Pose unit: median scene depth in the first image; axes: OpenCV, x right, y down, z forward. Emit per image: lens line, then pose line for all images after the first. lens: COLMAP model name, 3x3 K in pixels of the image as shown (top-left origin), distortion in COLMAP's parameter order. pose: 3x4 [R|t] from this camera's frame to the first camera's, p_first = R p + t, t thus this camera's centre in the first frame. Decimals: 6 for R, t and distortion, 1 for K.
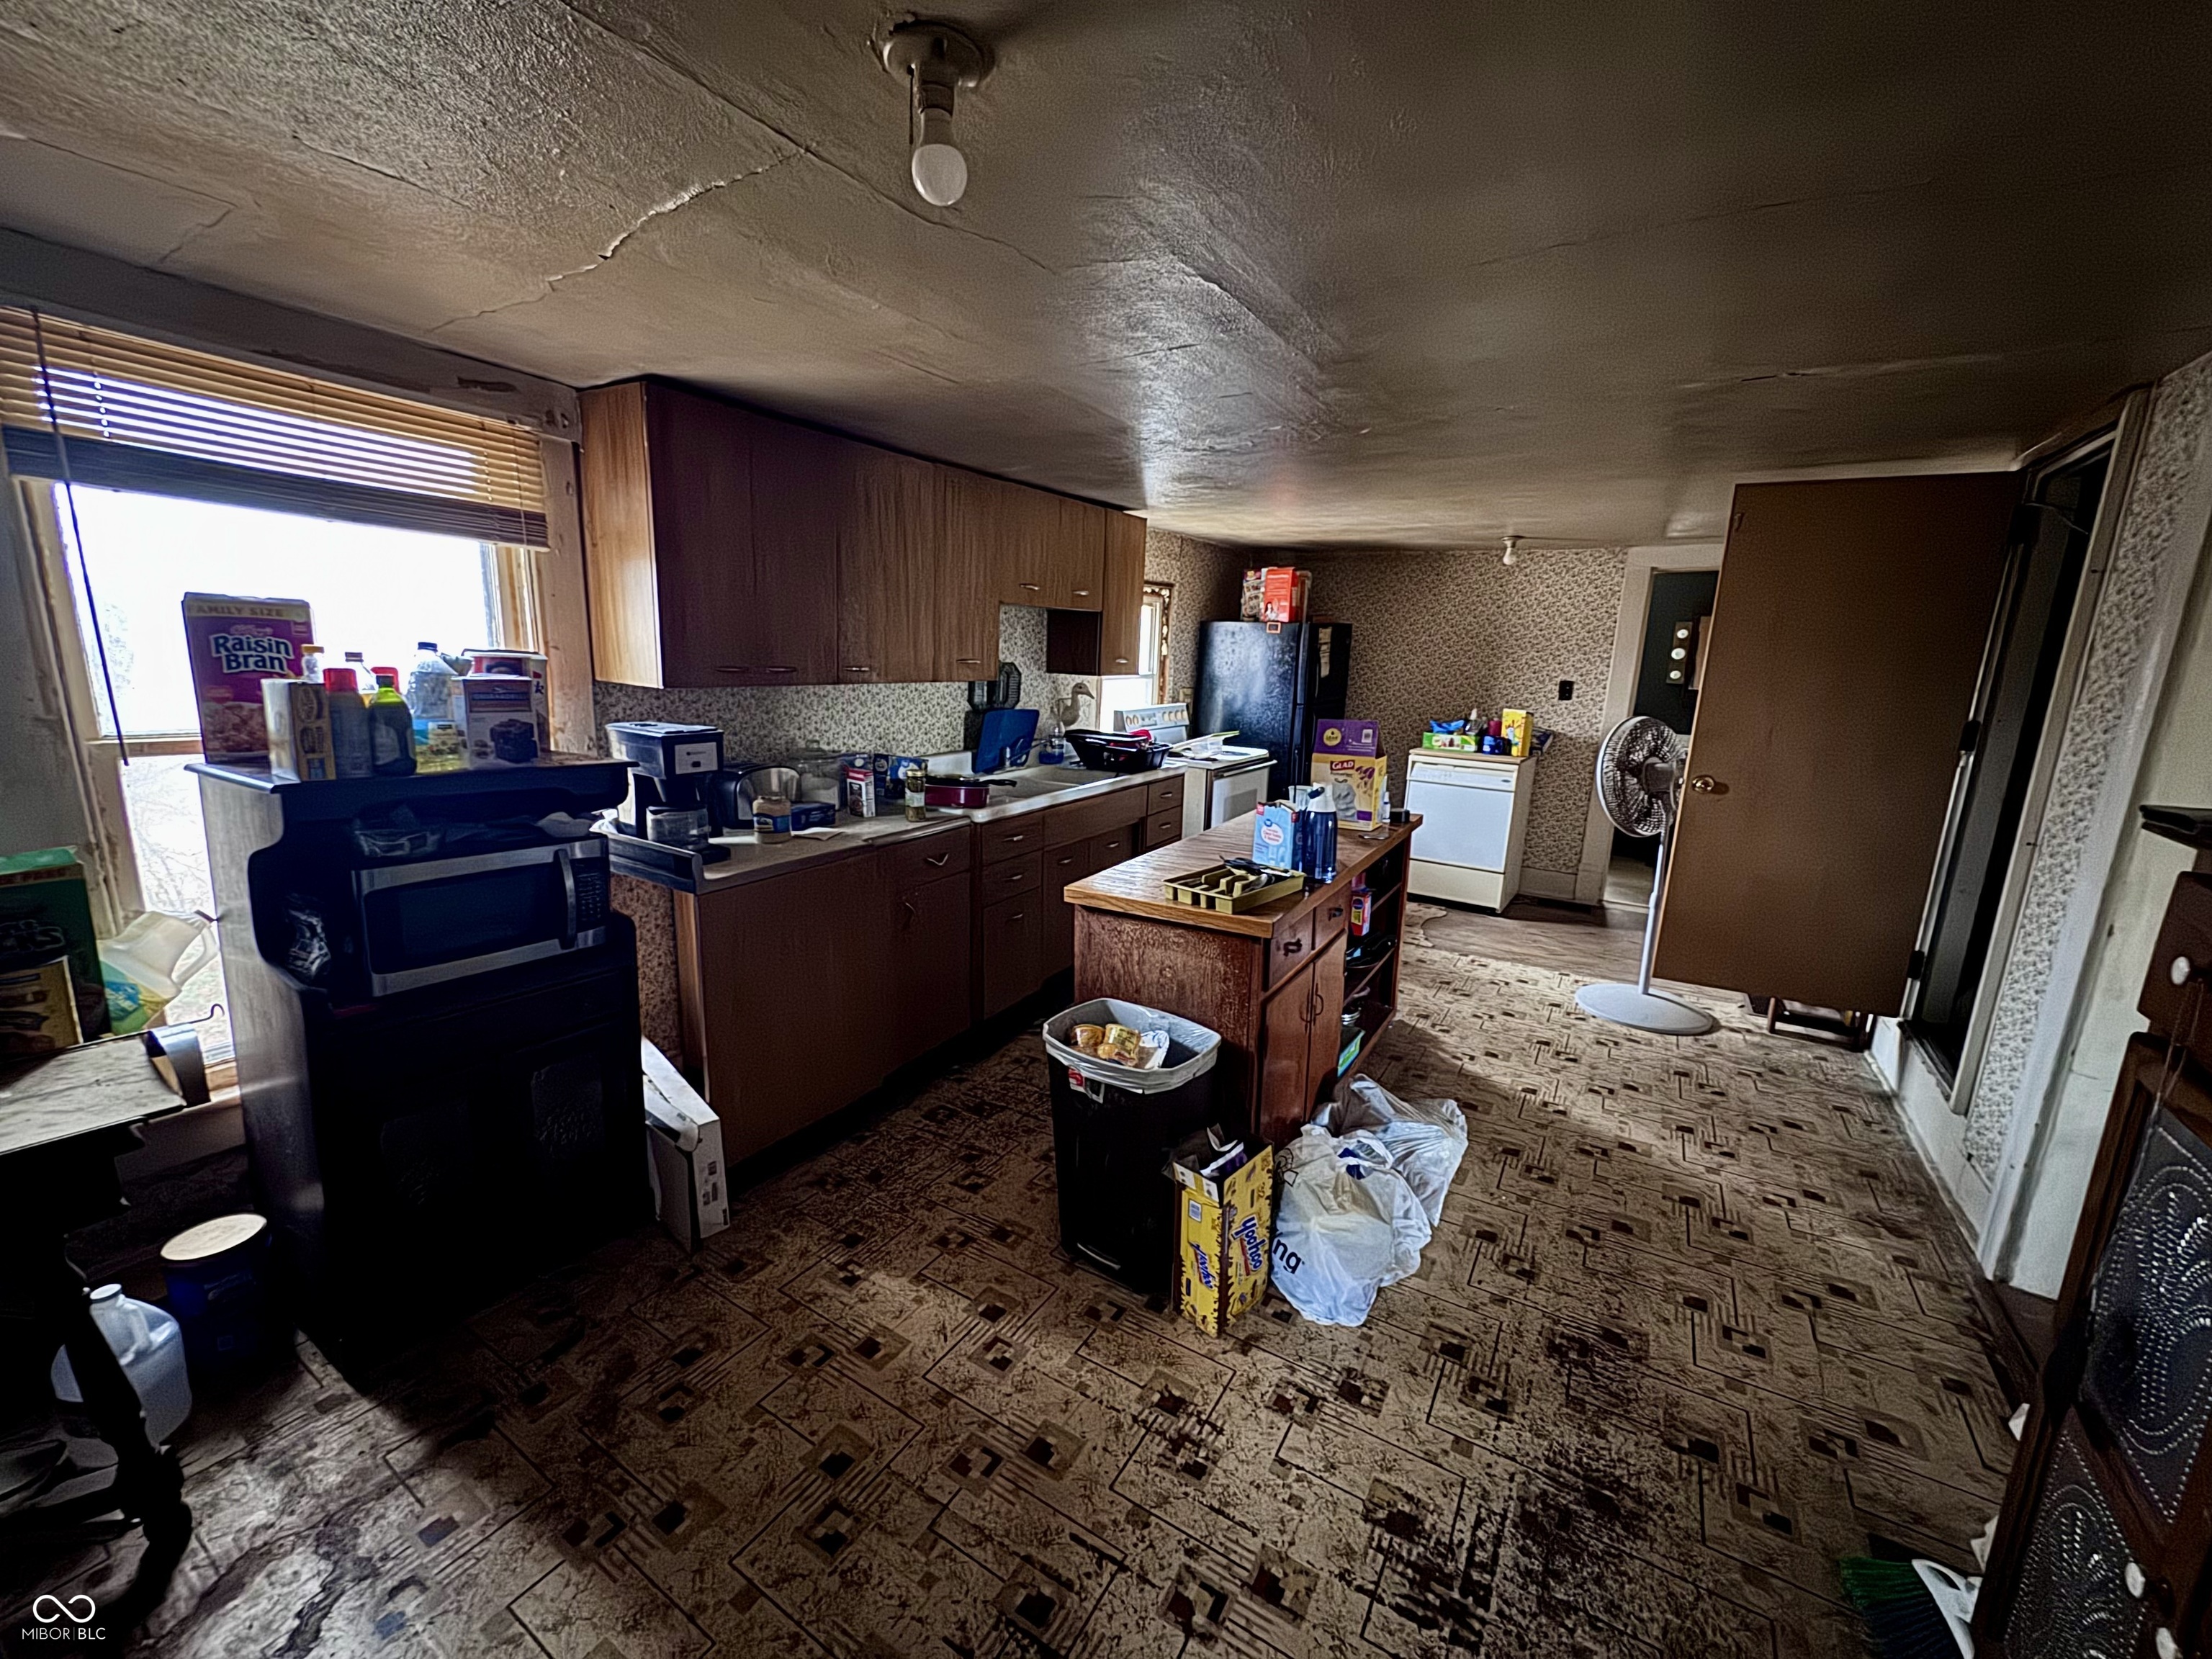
lens RADIAL K [[885.4, 0, 1106.0], [0, 885.4, 829.5], [0, 0, 1]] dist [-0.000362, -0.000134]
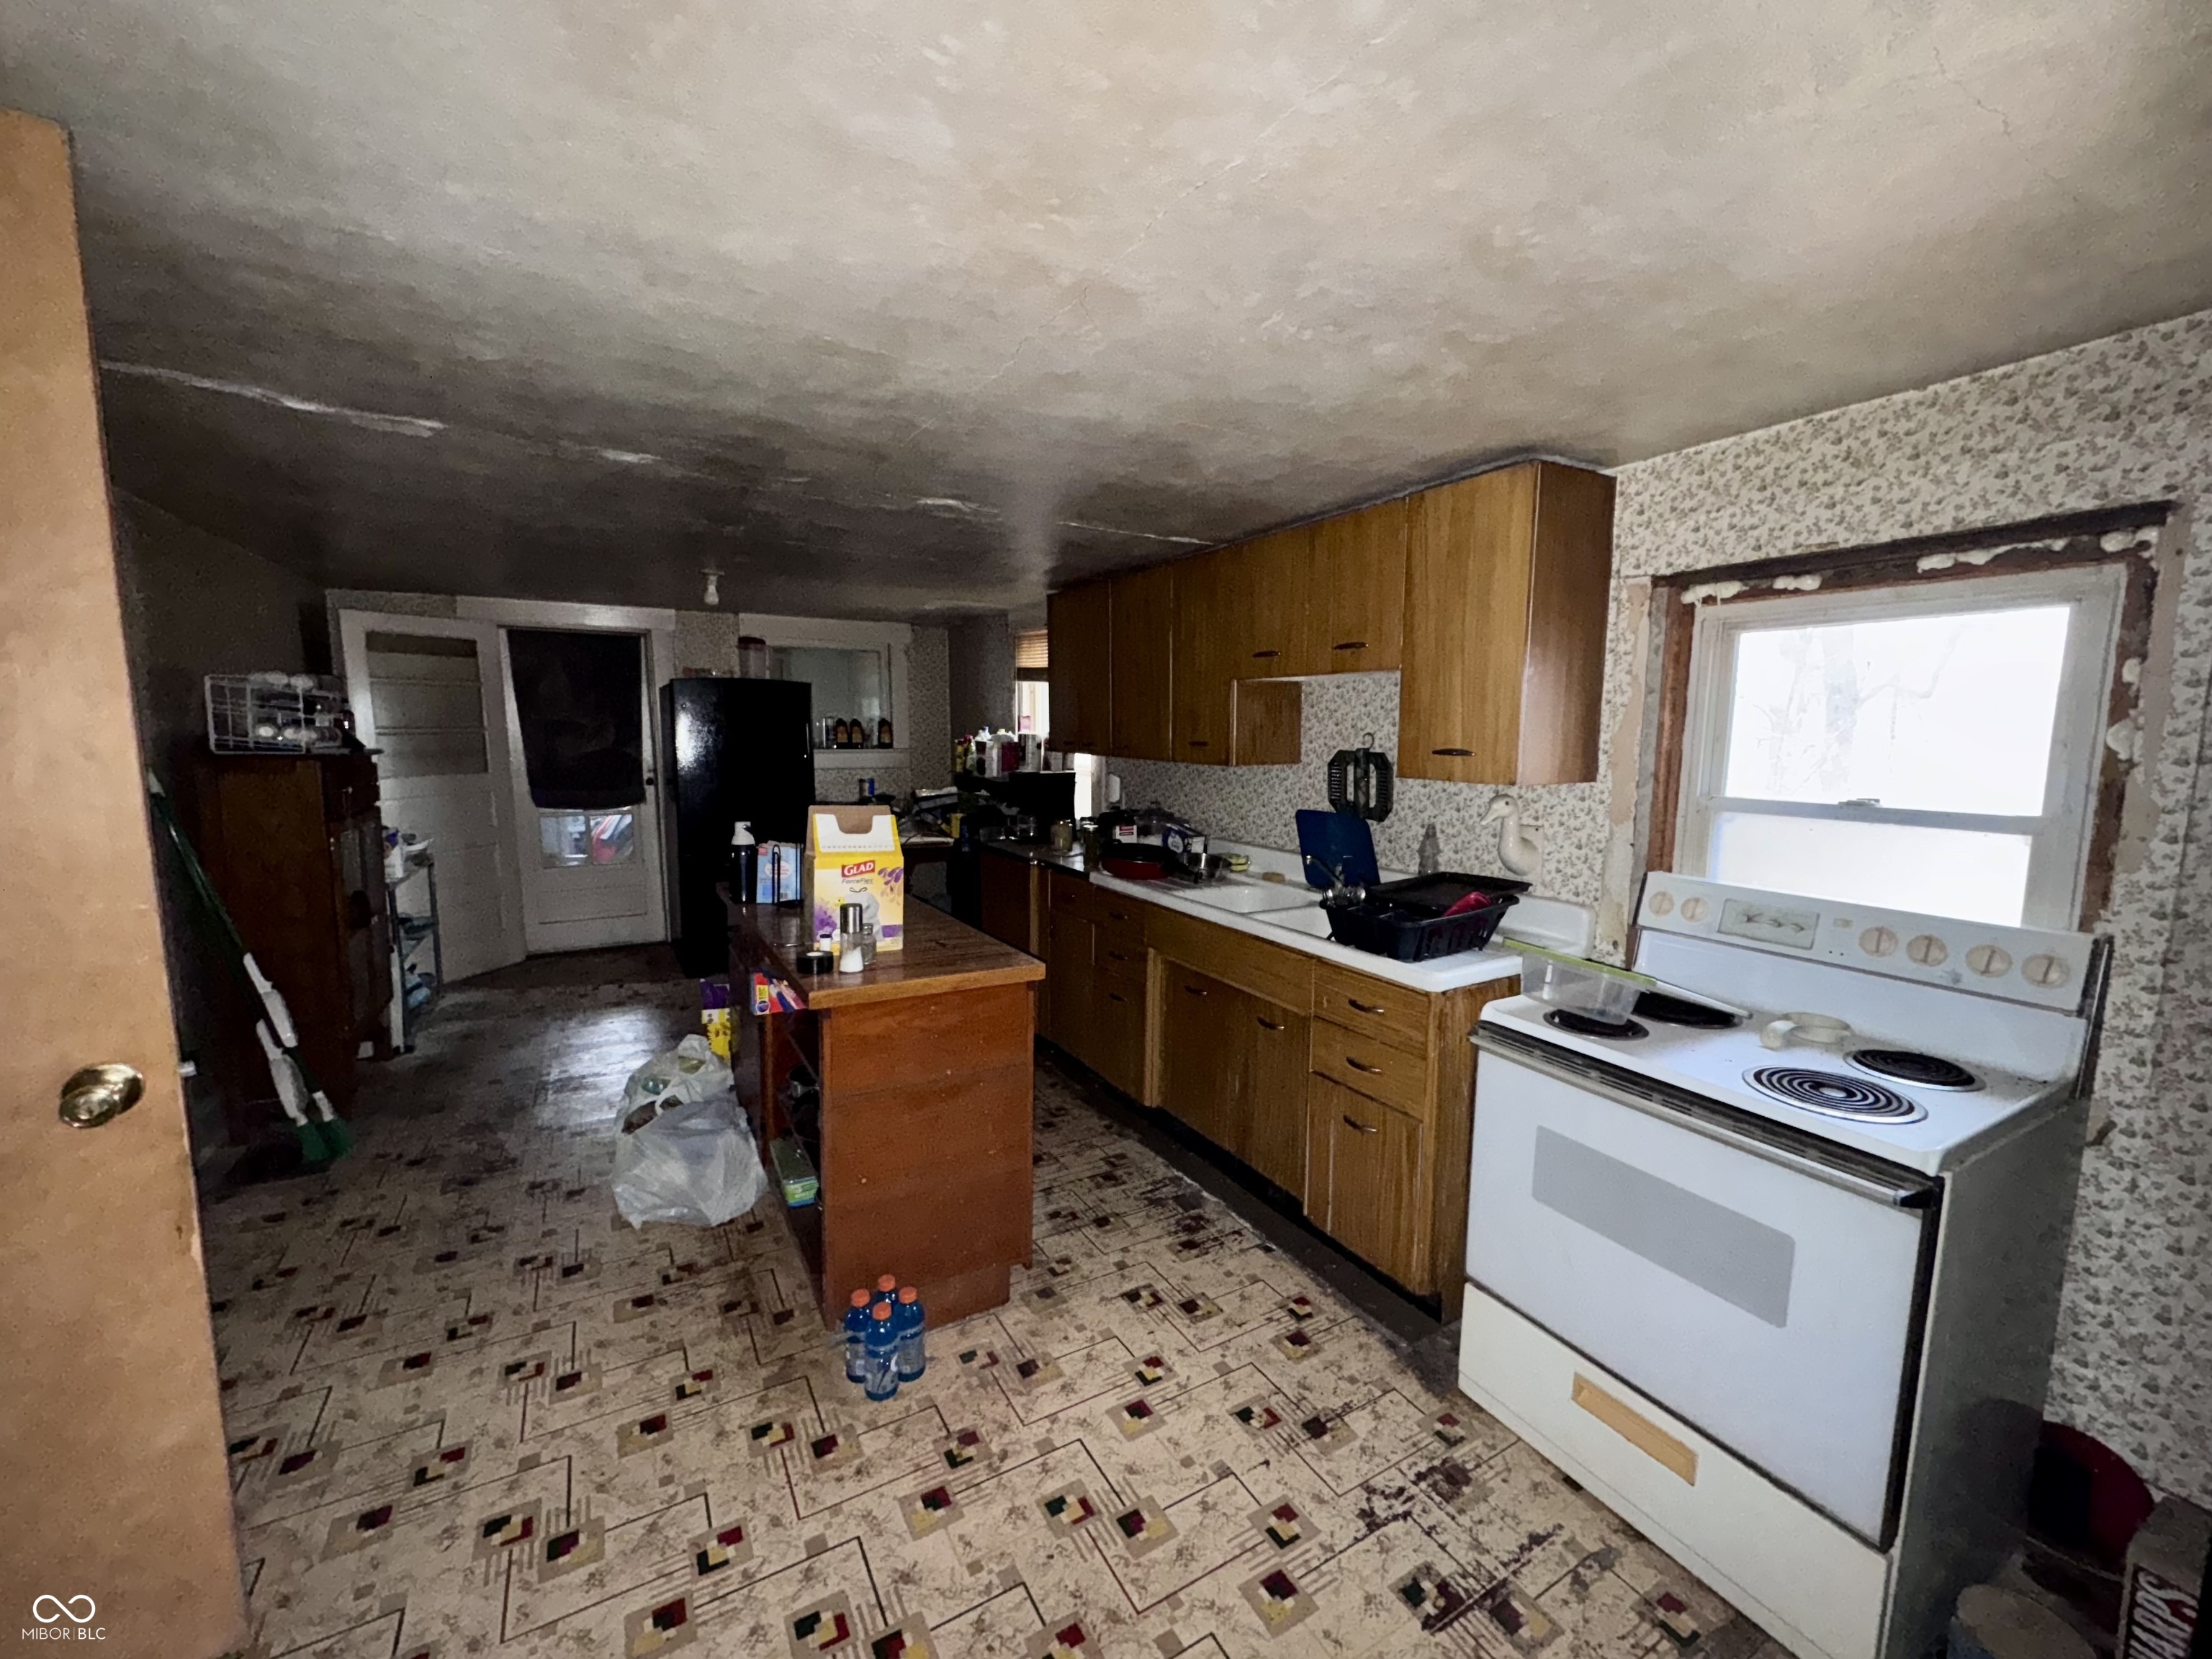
lens RADIAL K [[885.4, 0, 1106.0], [0, 885.4, 829.5], [0, 0, 1]] dist [-0.000362, -0.000134]
pose [[-0.478579, 0.071484, -0.875130, 0.885483], [-0.204718, 0.960128, 0.190380, -0.310376], [0.853846, 0.270267, -0.444864, 1.622002]]
